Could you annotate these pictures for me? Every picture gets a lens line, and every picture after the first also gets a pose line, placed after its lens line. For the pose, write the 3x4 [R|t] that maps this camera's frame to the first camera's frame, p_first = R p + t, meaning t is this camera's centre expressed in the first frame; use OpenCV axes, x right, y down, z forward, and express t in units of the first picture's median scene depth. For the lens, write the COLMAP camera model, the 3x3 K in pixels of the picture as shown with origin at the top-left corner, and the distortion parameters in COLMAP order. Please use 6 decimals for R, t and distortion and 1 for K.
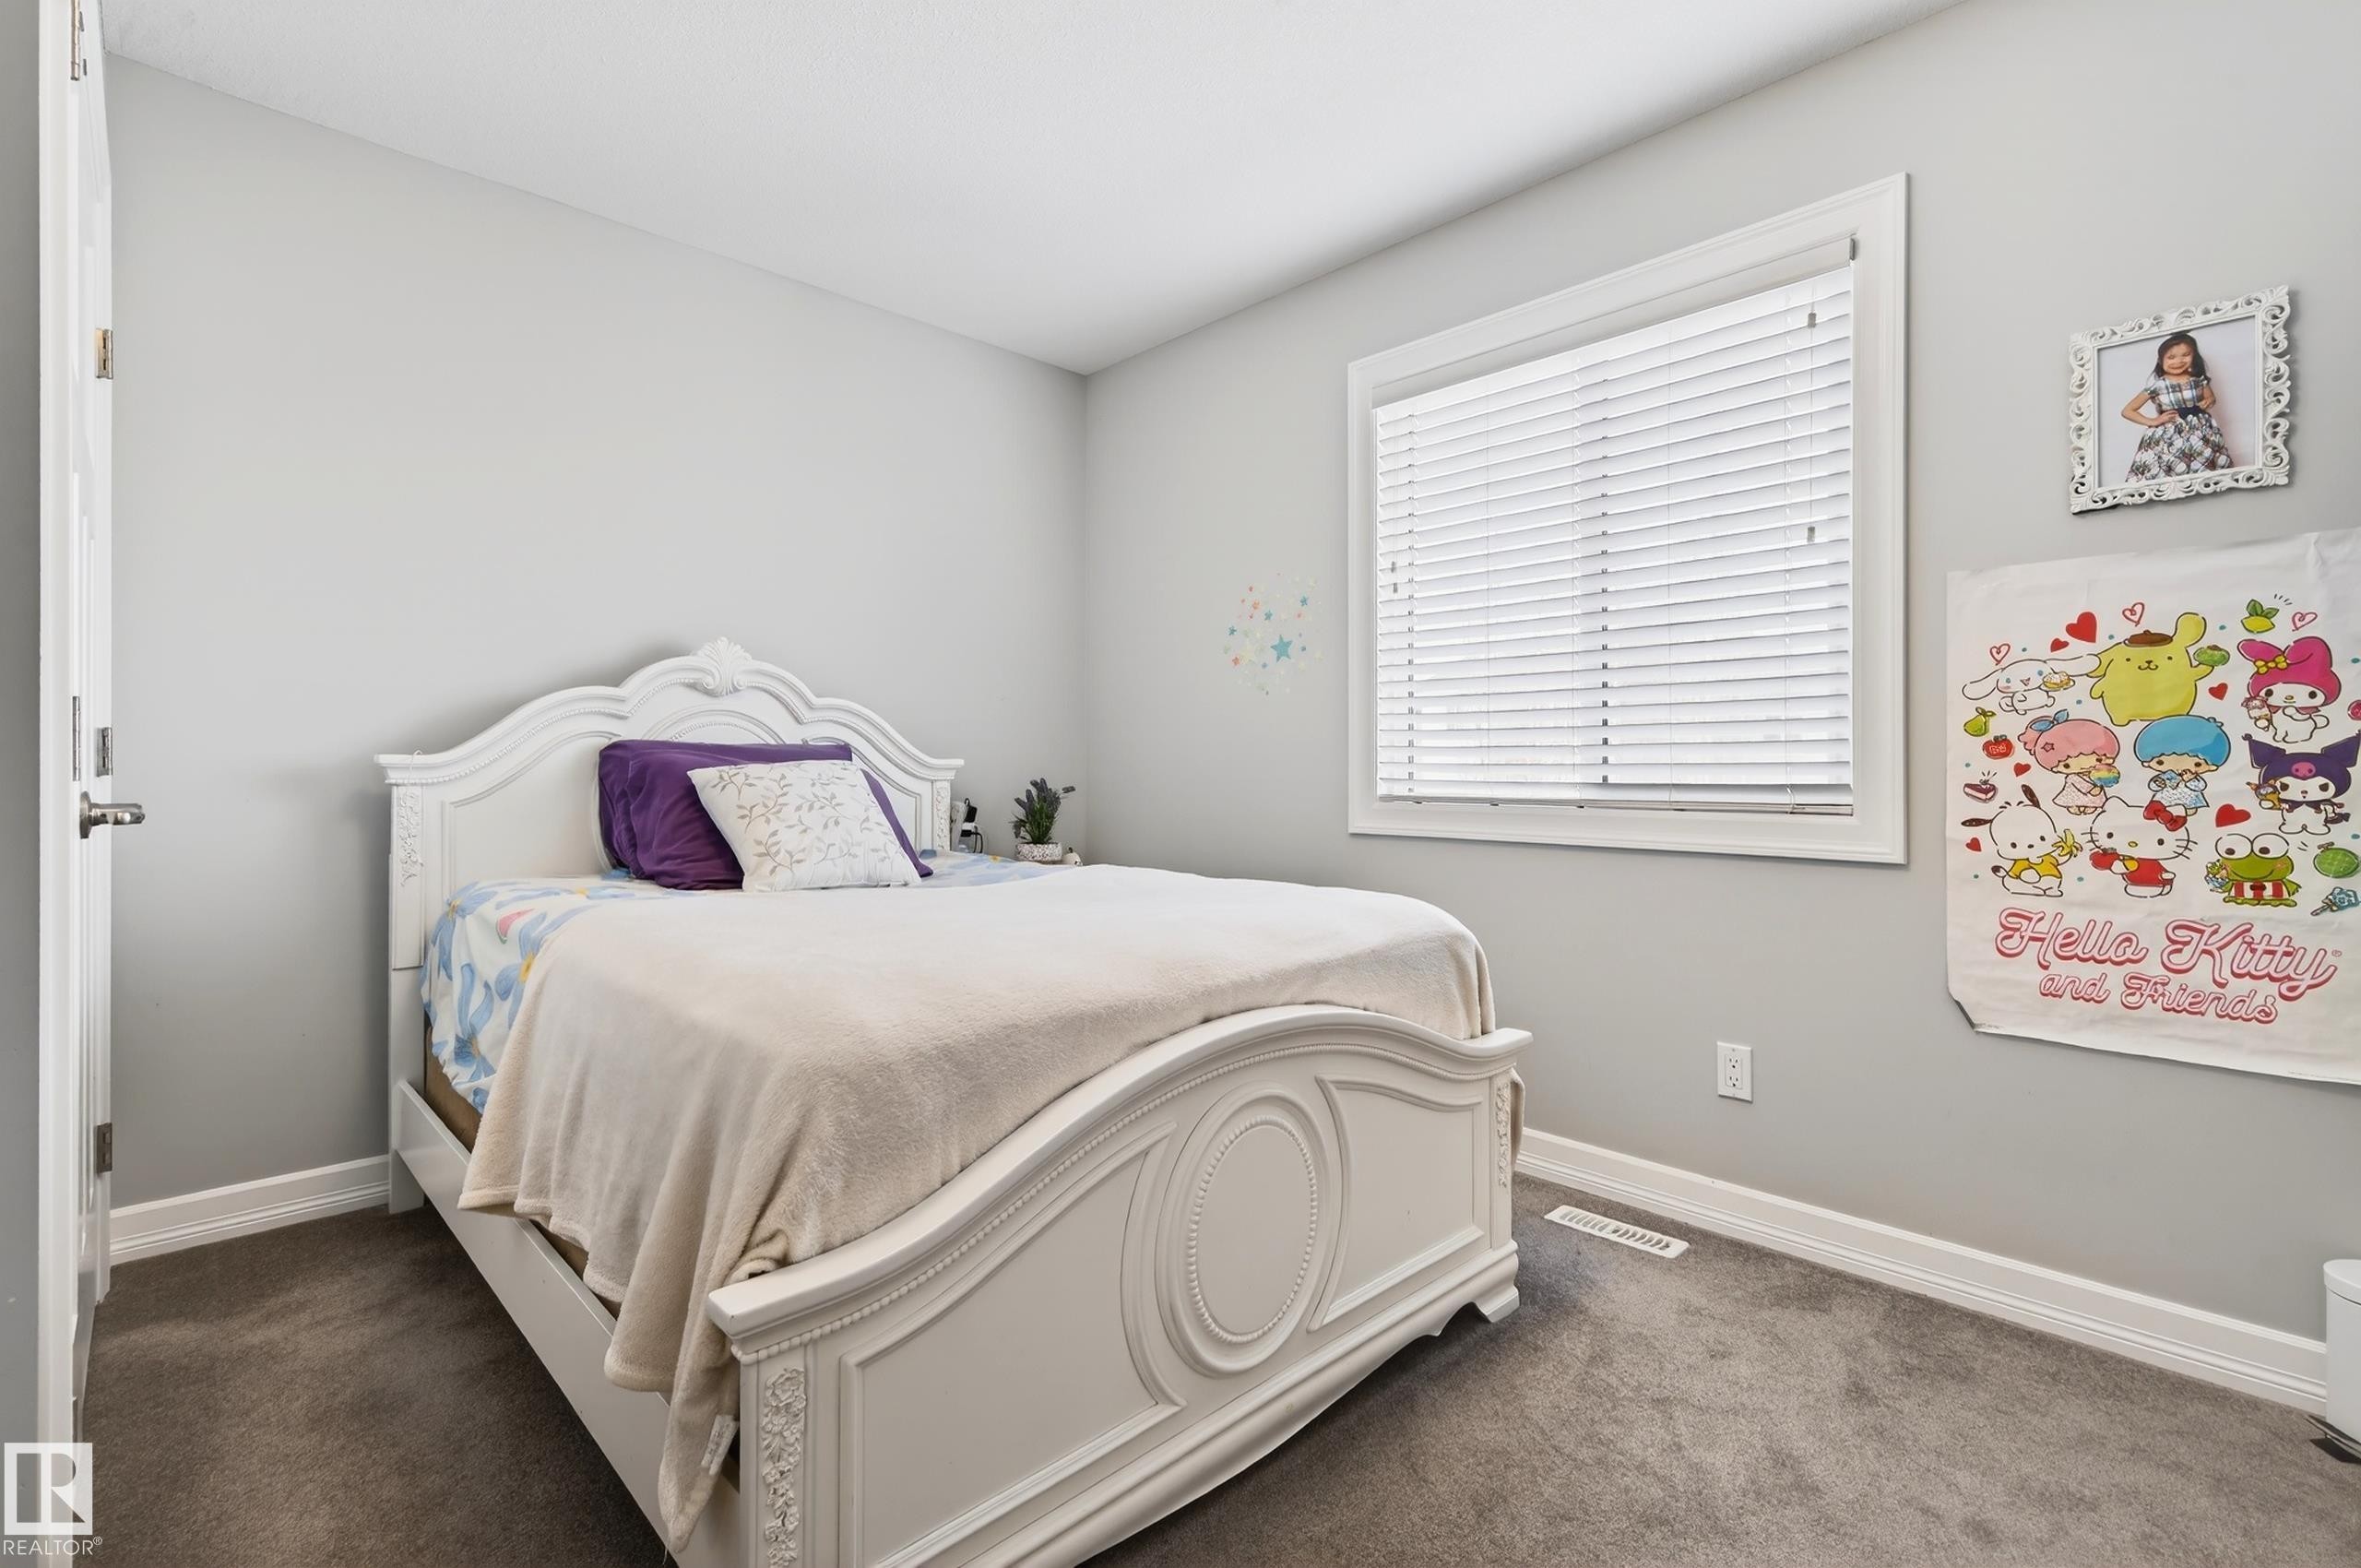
lens RADIAL K [[1053.0, 0, 1180.5], [0, 1053.0, 784.0], [0, 0, 1]] dist [0.000718, 0.000812]
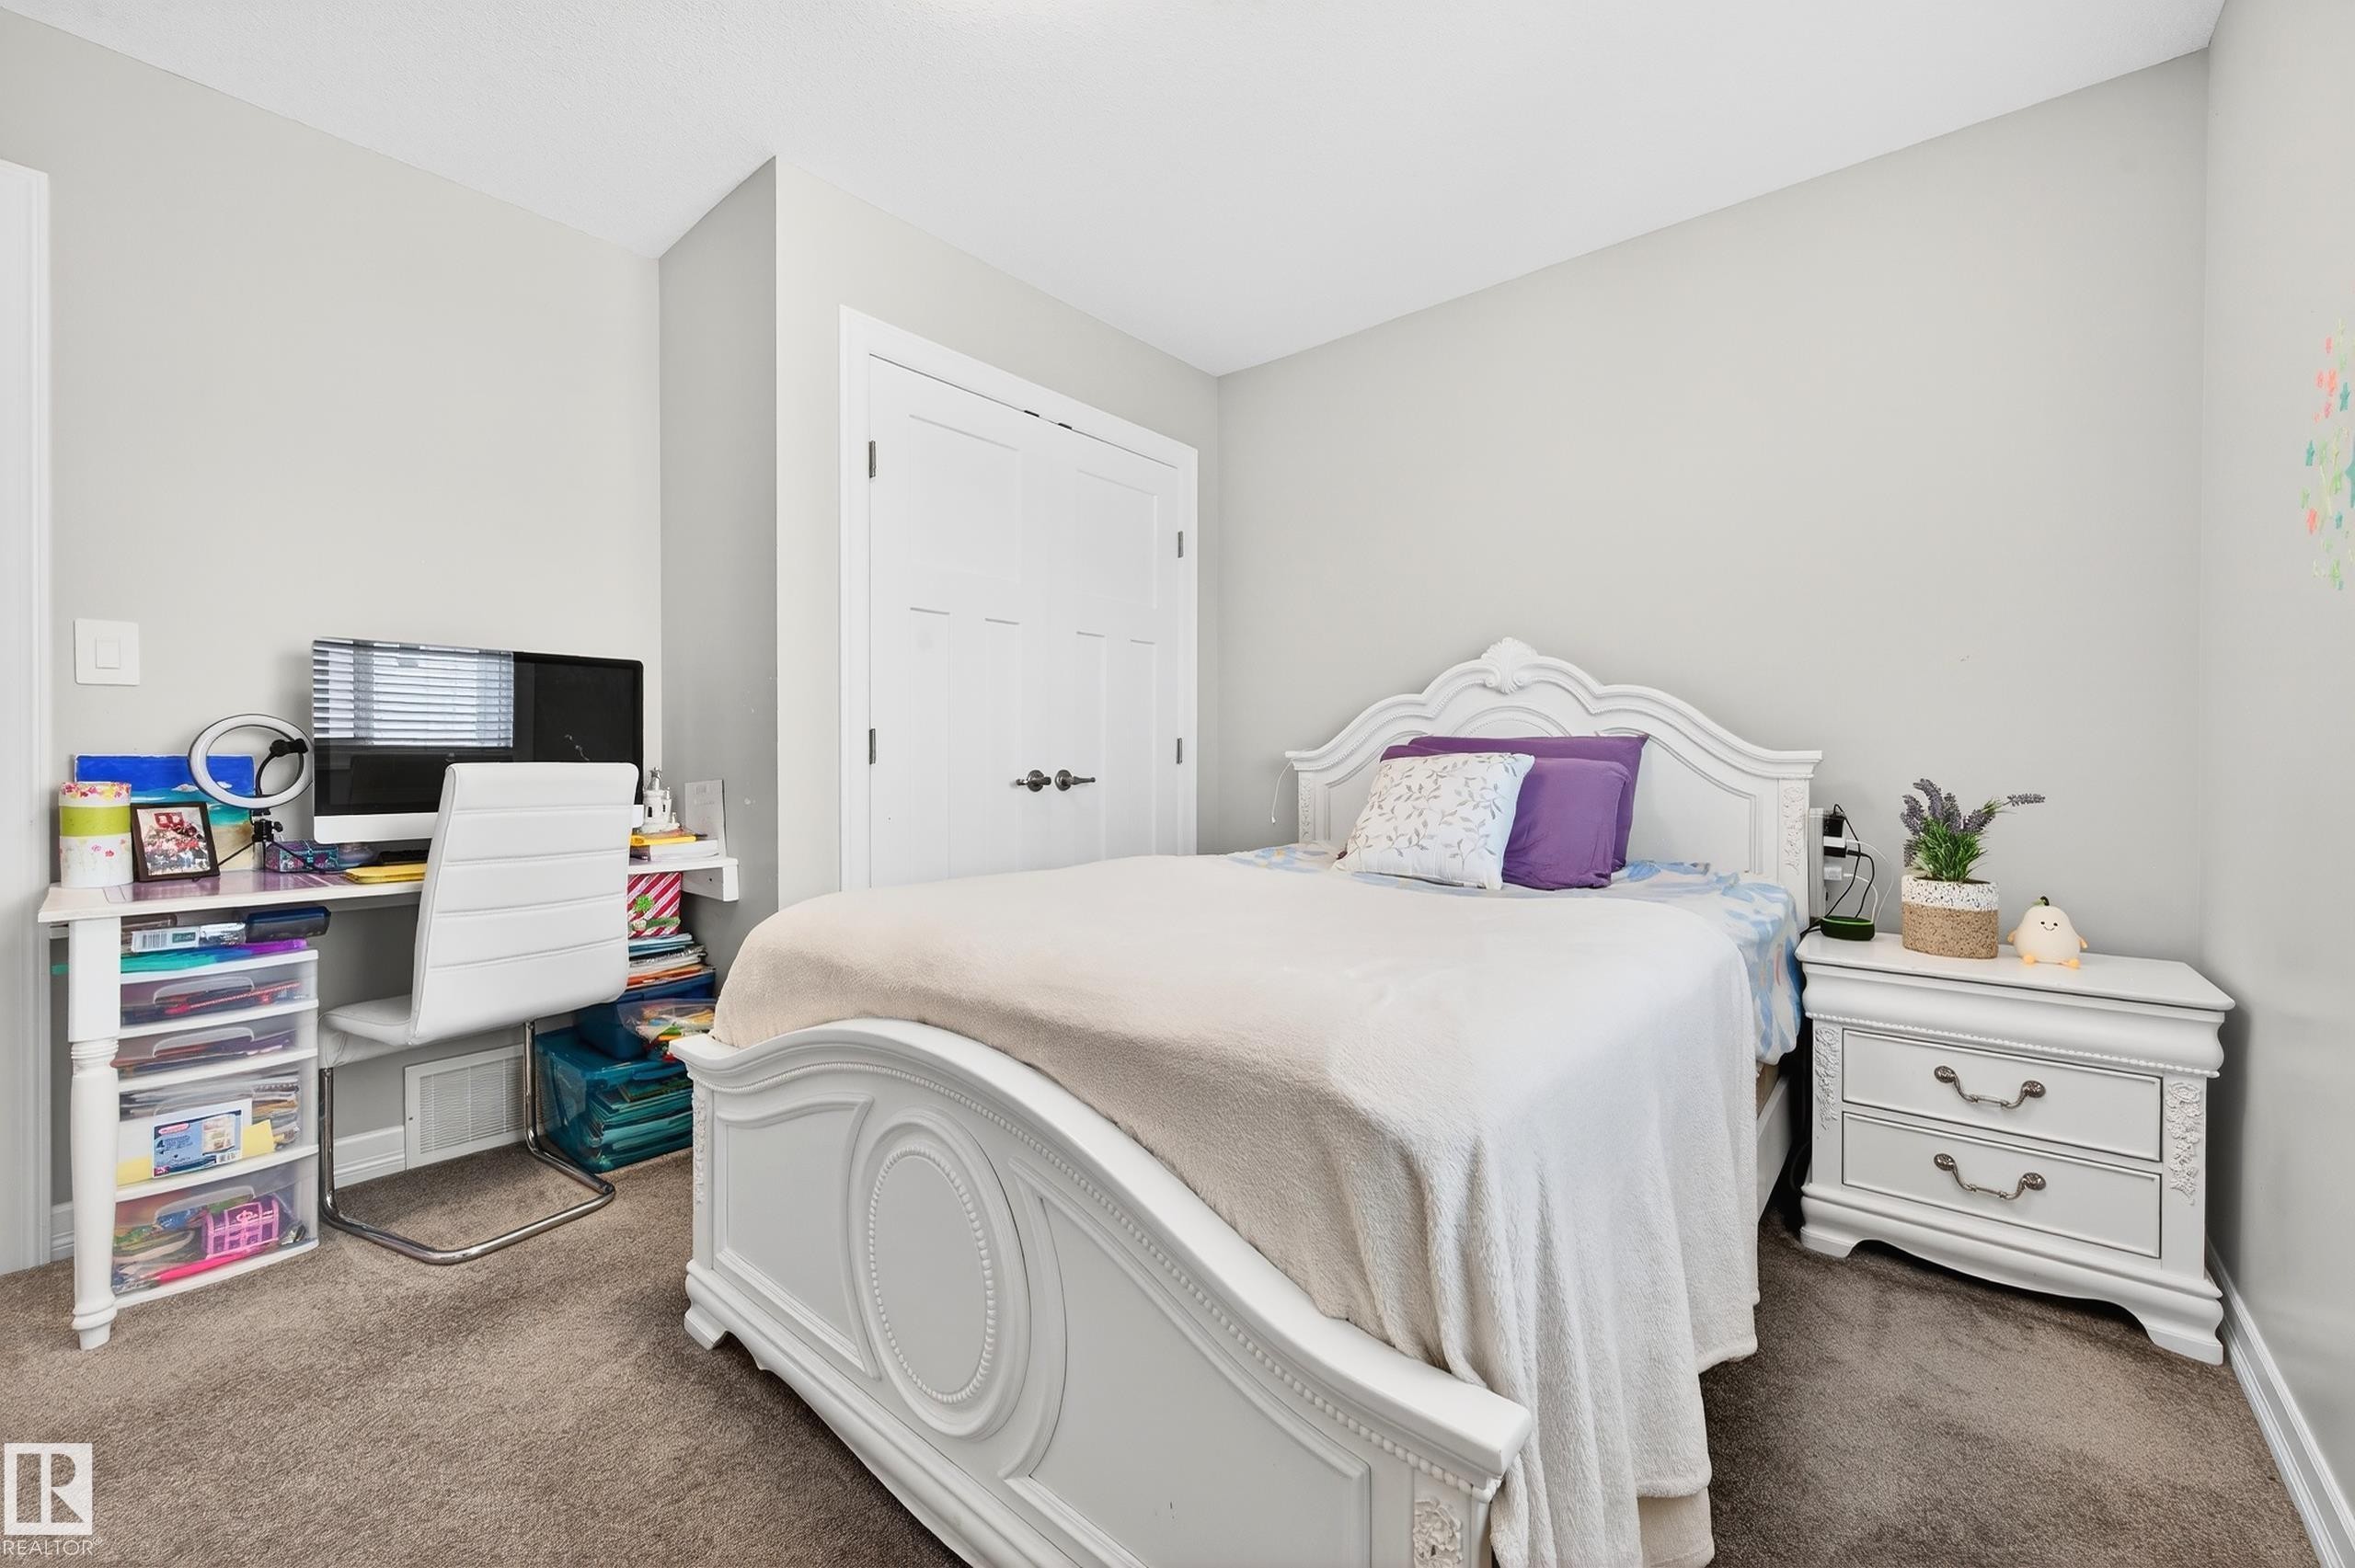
lens RADIAL K [[921.1, 0, 1179.9], [0, 921.1, 761.0], [0, 0, 1]] dist [0.000613, 0.000150]
pose [[0.095944, 0.009038, -0.995346, 0.721942], [-0.013691, 0.999876, 0.007760, -0.027459], [0.995293, 0.012883, 0.096056, 0.902879]]
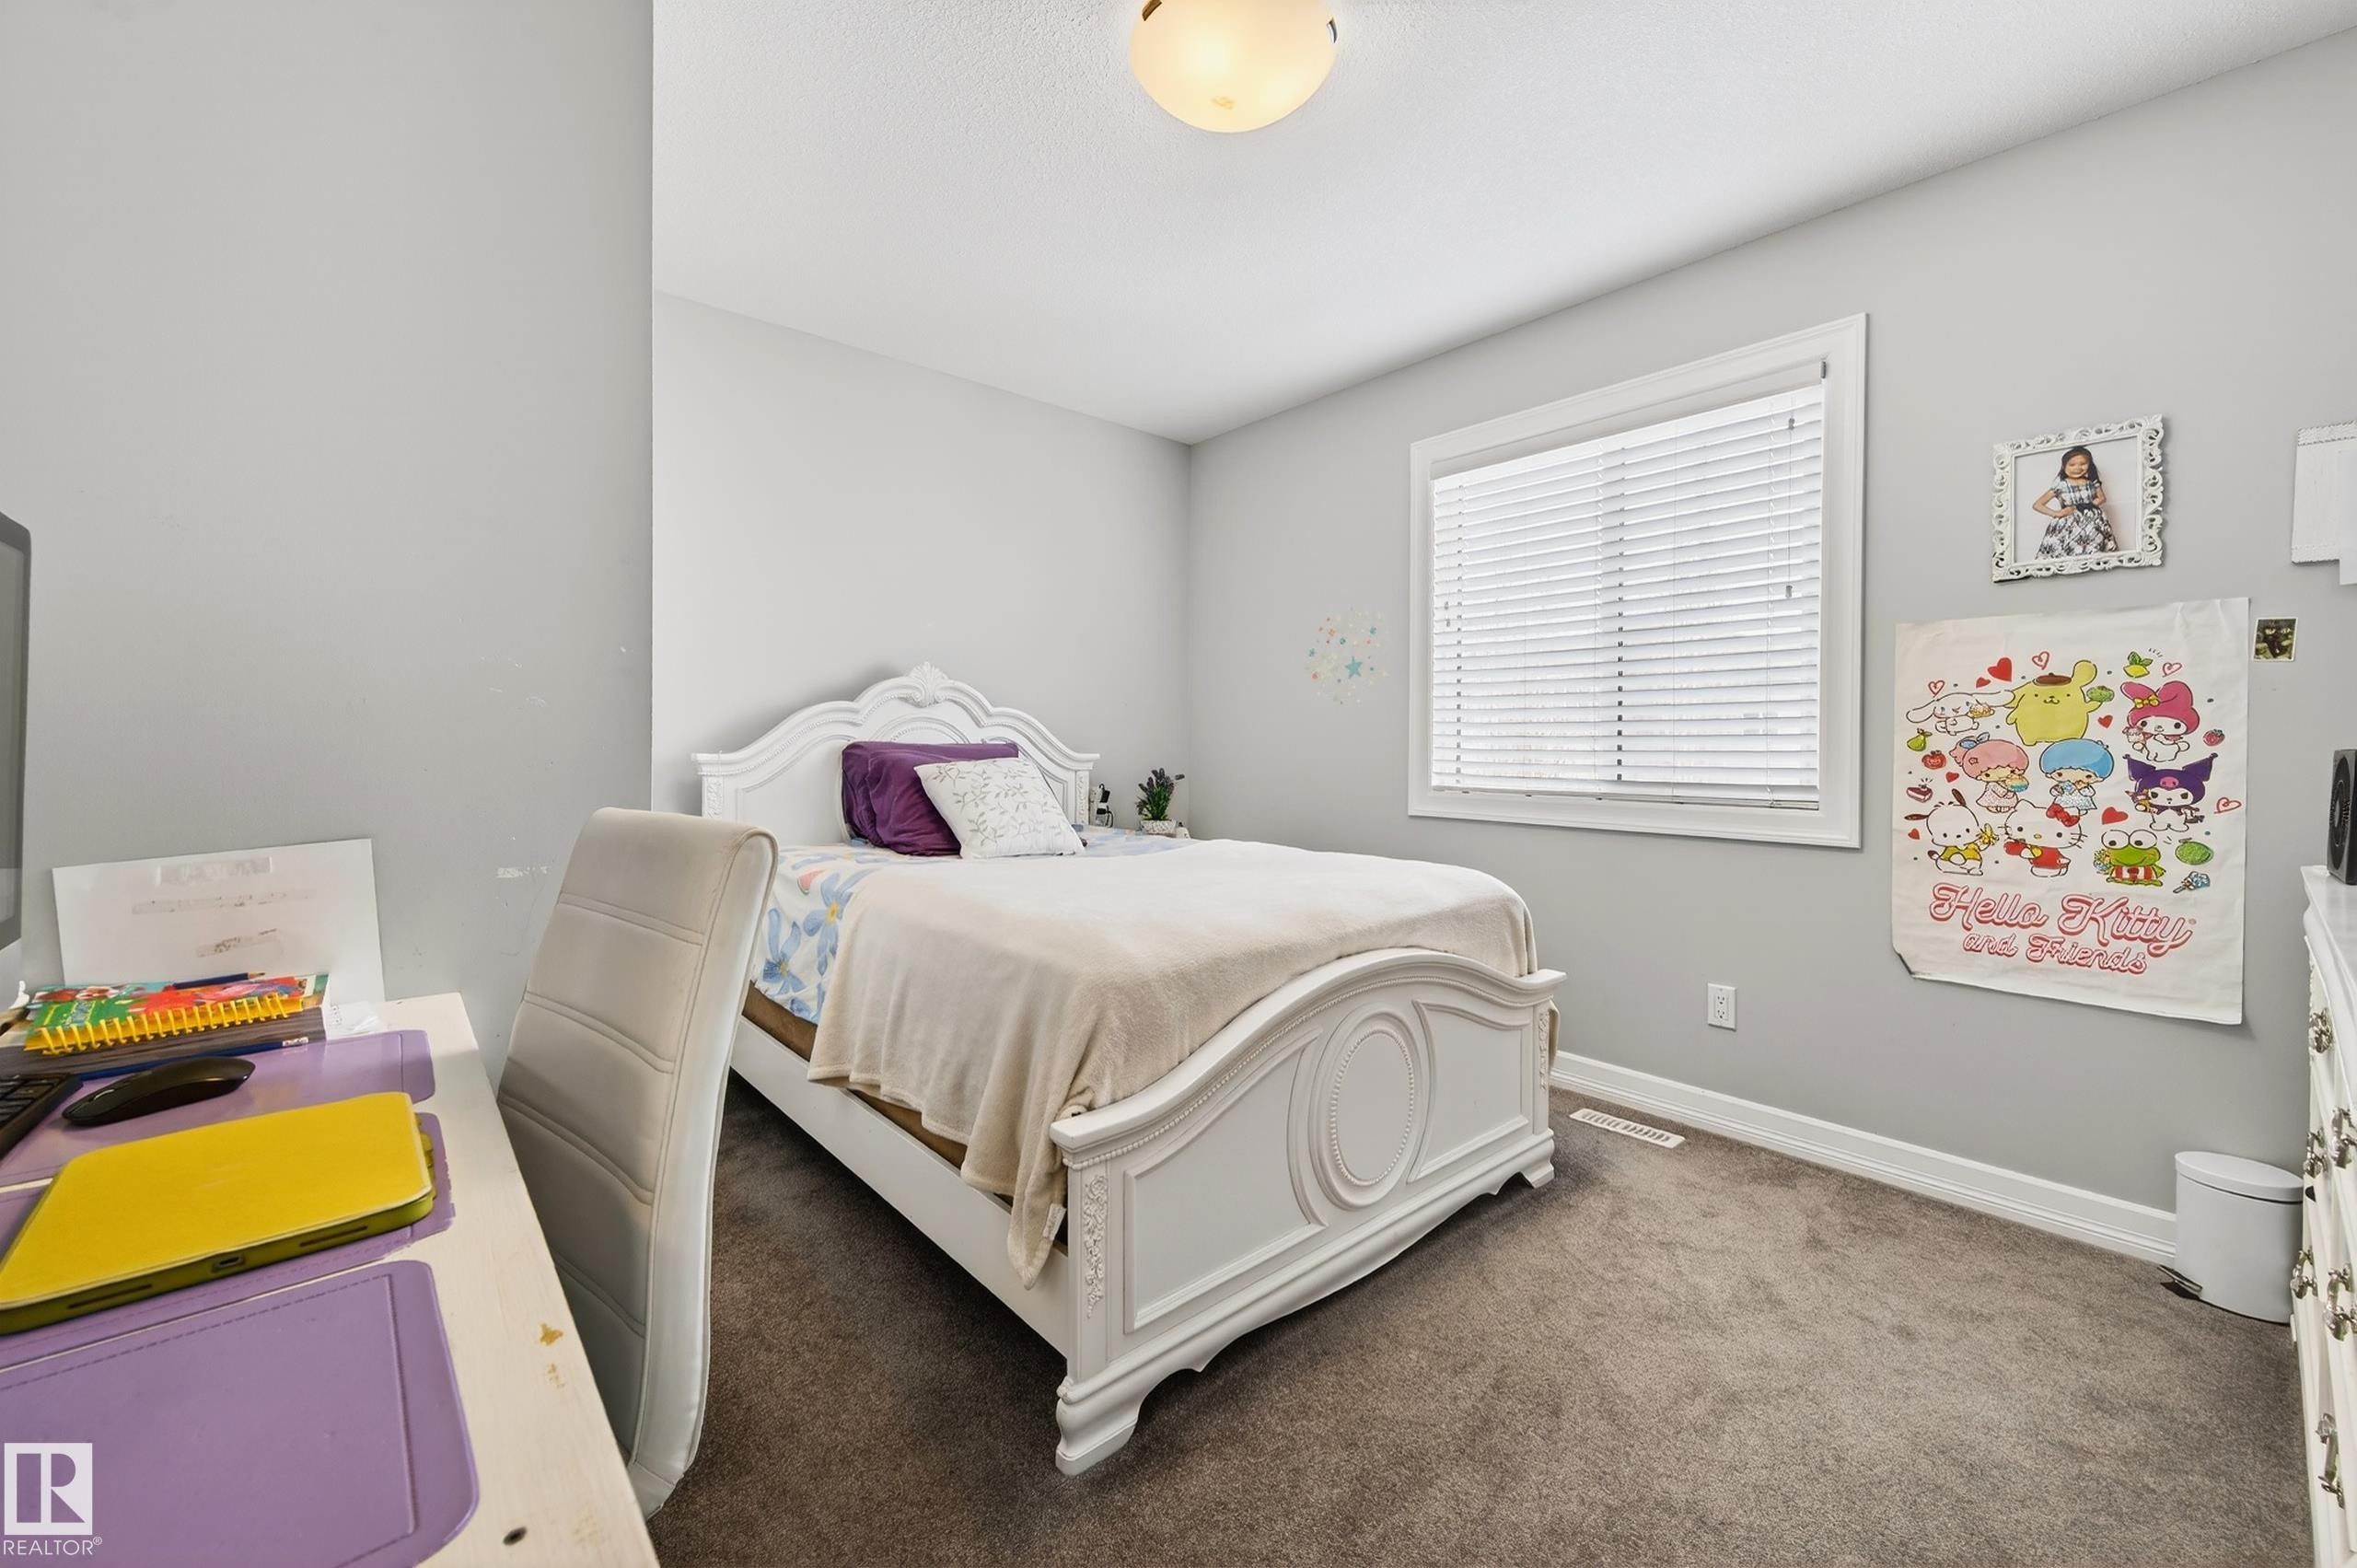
lens RADIAL K [[908.5, 0, 1176.7], [0, 908.5, 767.5], [0, 0, 1]] dist [-0.002862, -0.000476]
pose [[0.998626, 0.006617, -0.051993, -0.102883], [-0.006210, 0.999949, 0.007994, -0.029476], [0.052043, -0.007660, 0.998615, -0.171899]]
